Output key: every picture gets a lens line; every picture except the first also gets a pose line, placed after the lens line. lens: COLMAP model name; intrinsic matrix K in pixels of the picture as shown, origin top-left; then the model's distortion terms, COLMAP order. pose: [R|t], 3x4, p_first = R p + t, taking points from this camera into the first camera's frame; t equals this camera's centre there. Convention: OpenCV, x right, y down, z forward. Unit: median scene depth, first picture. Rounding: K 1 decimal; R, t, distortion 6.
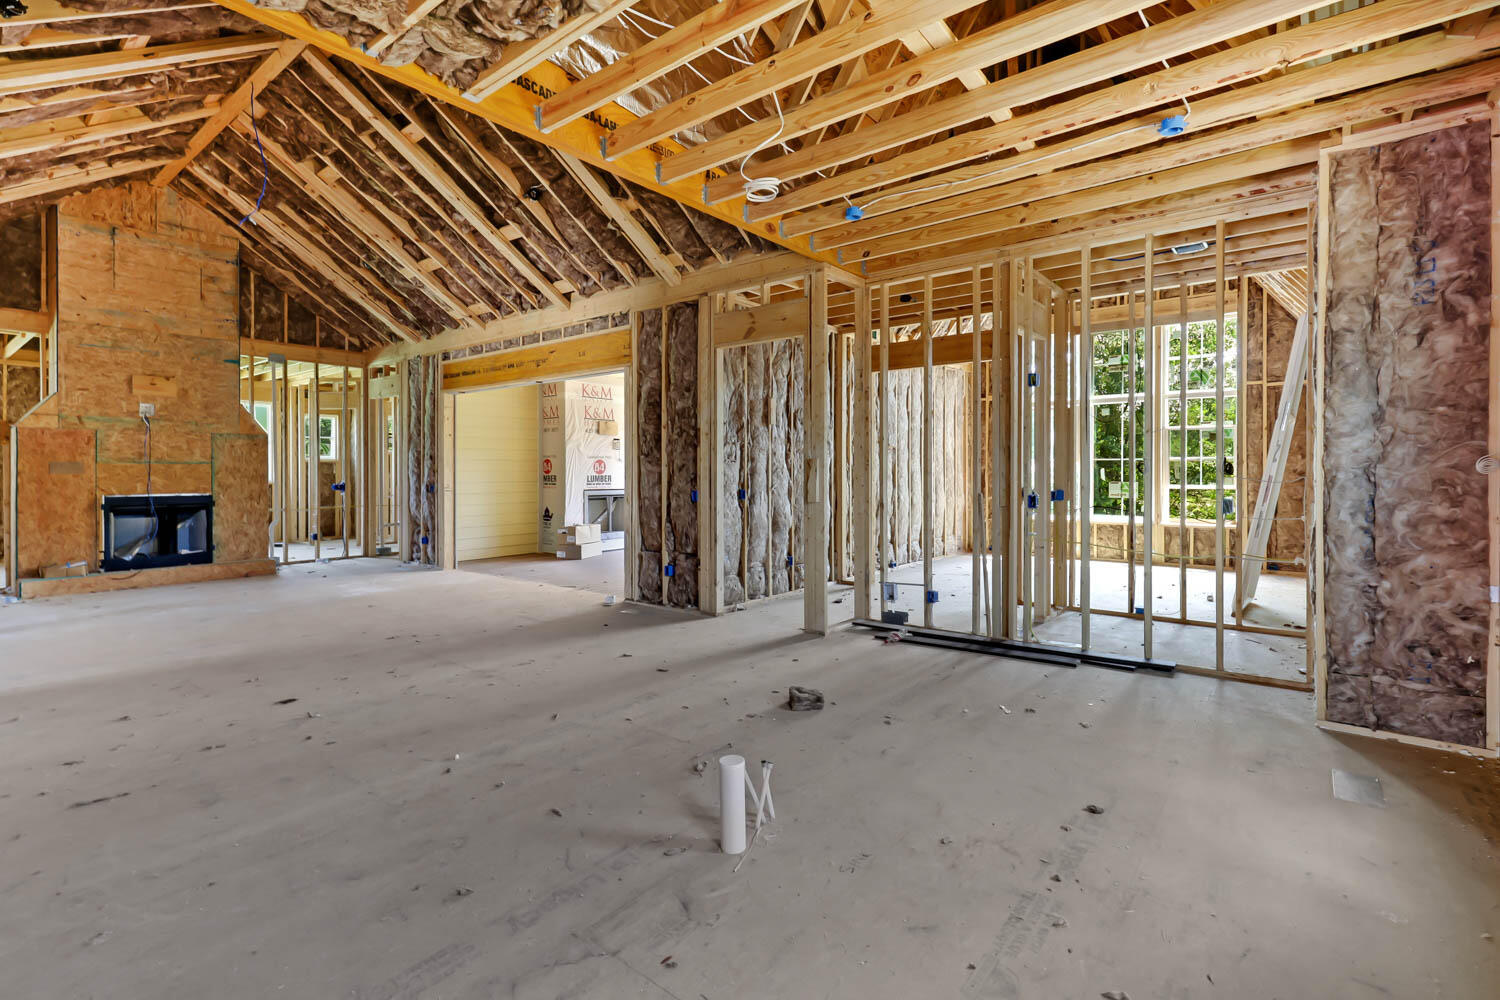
lens RADIAL K [[693.5, 0, 779.4], [0, 693.5, 470.1], [0, 0, 1]] dist [0.001301, 0.000242]
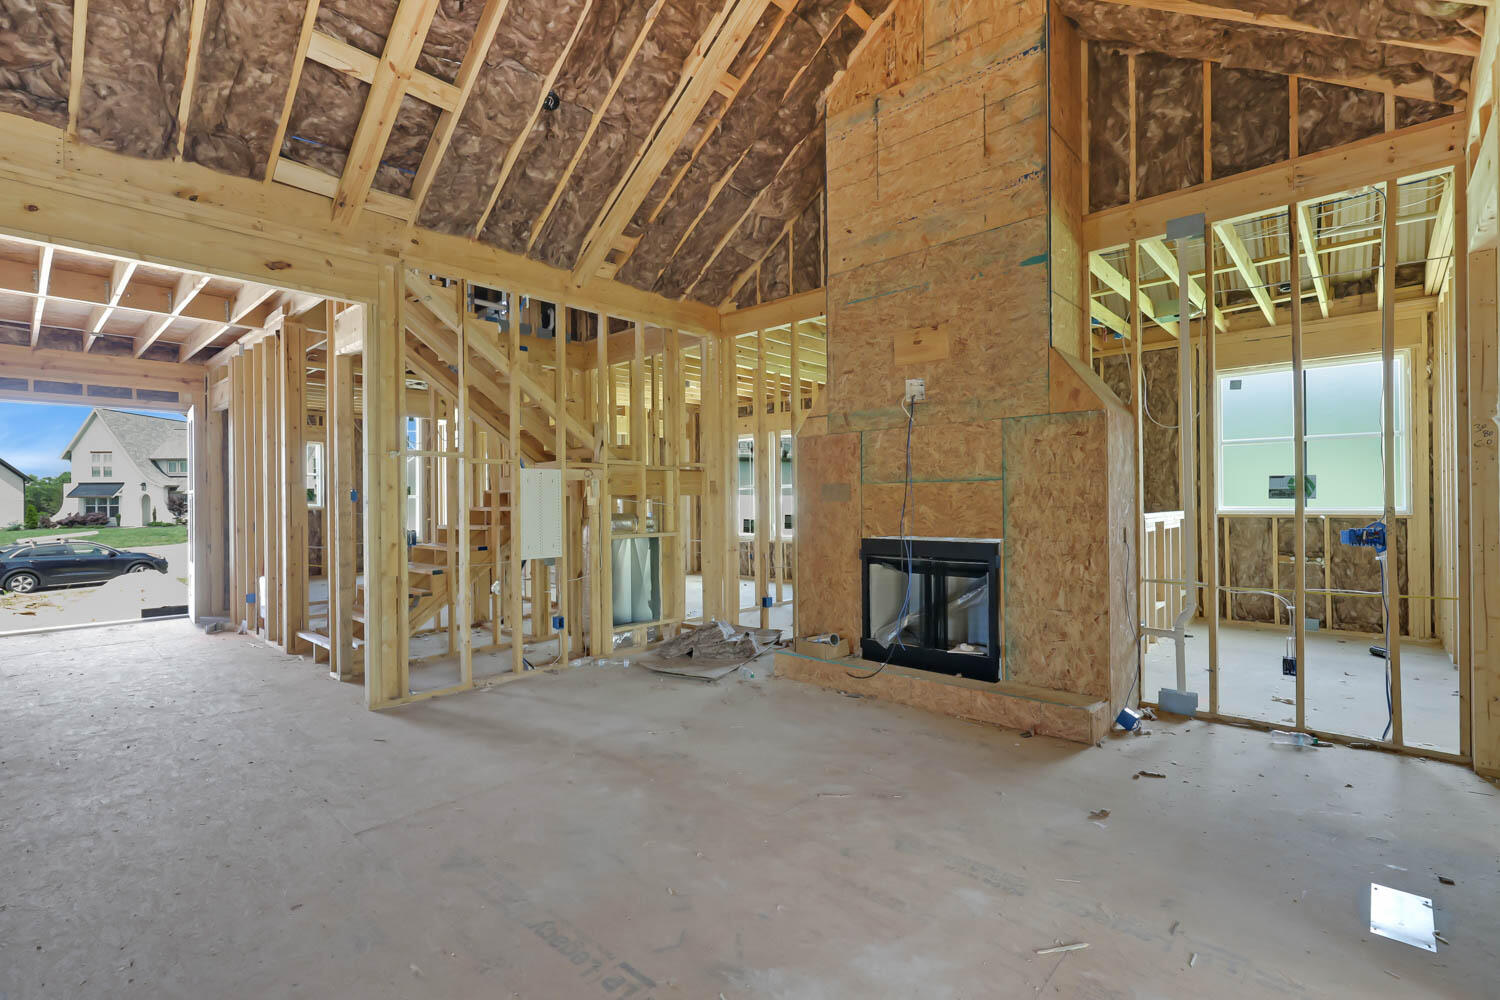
lens RADIAL K [[683.4, 0, 749.7], [0, 683.4, 496.7], [0, 0, 1]] dist [0.008435, 0.000754]
pose [[-0.080289, -0.000915, -0.996771, -0.386628], [0.014256, 0.999896, -0.002067, 0.001238], [0.996670, -0.014376, -0.080268, 1.041750]]
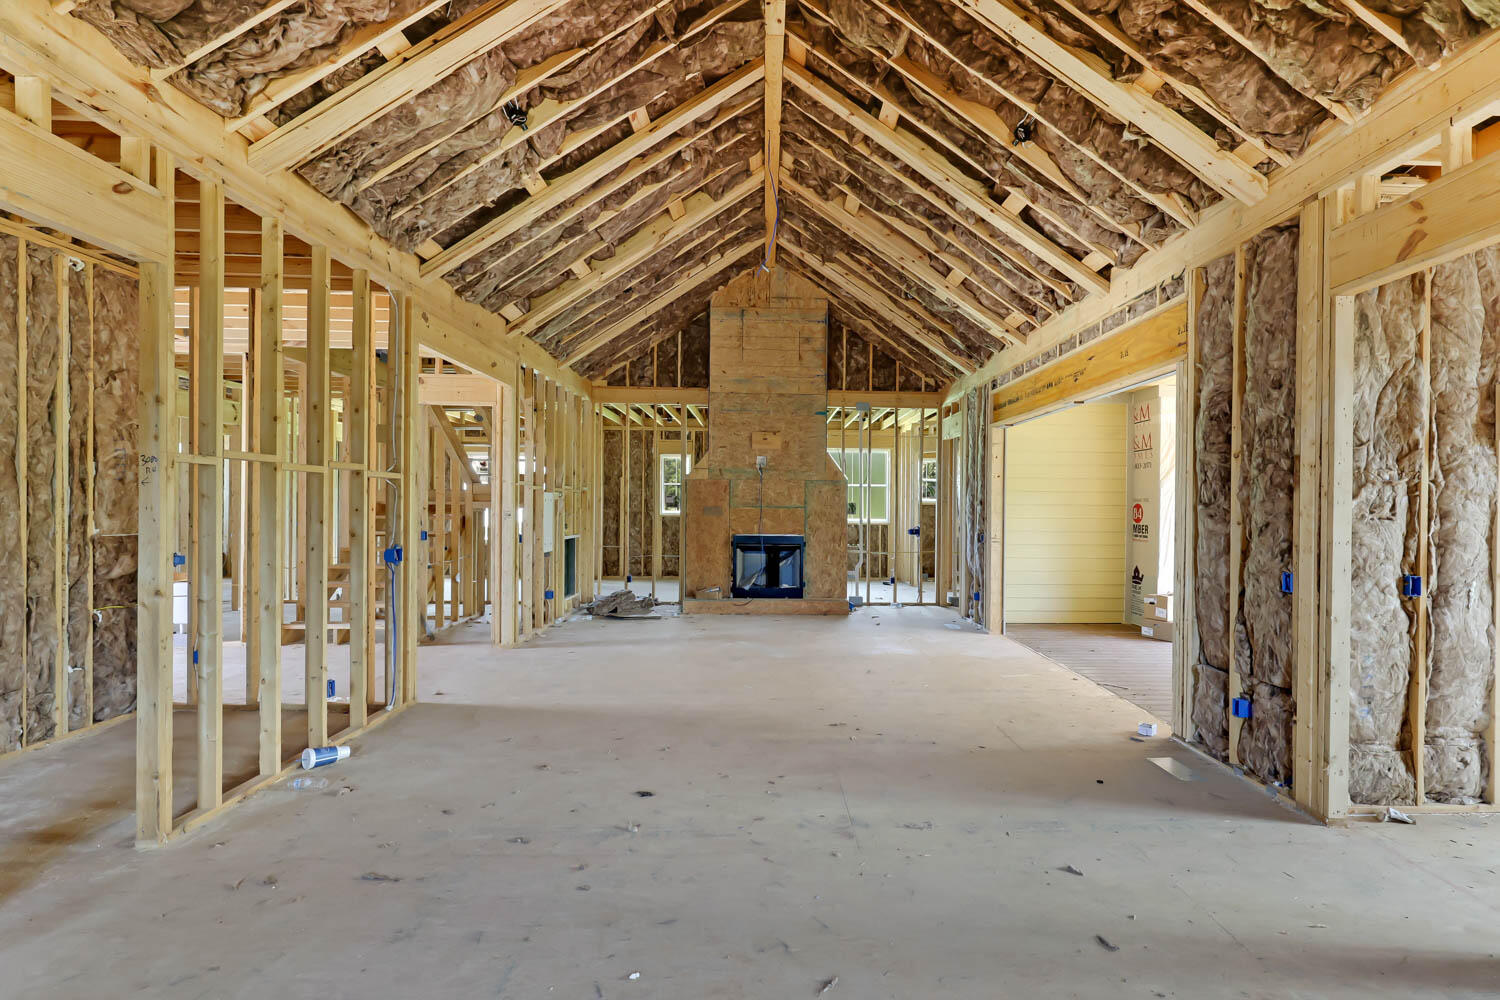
lens RADIAL K [[716.1, 0, 793.2], [0, 716.1, 507.7], [0, 0, 1]] dist [-0.001676, -0.000720]
pose [[0.639634, 0.009378, -0.768622, 0.051204], [-0.010349, 0.999940, 0.003589, -0.016320], [0.768610, 0.005659, 0.639693, 0.315065]]
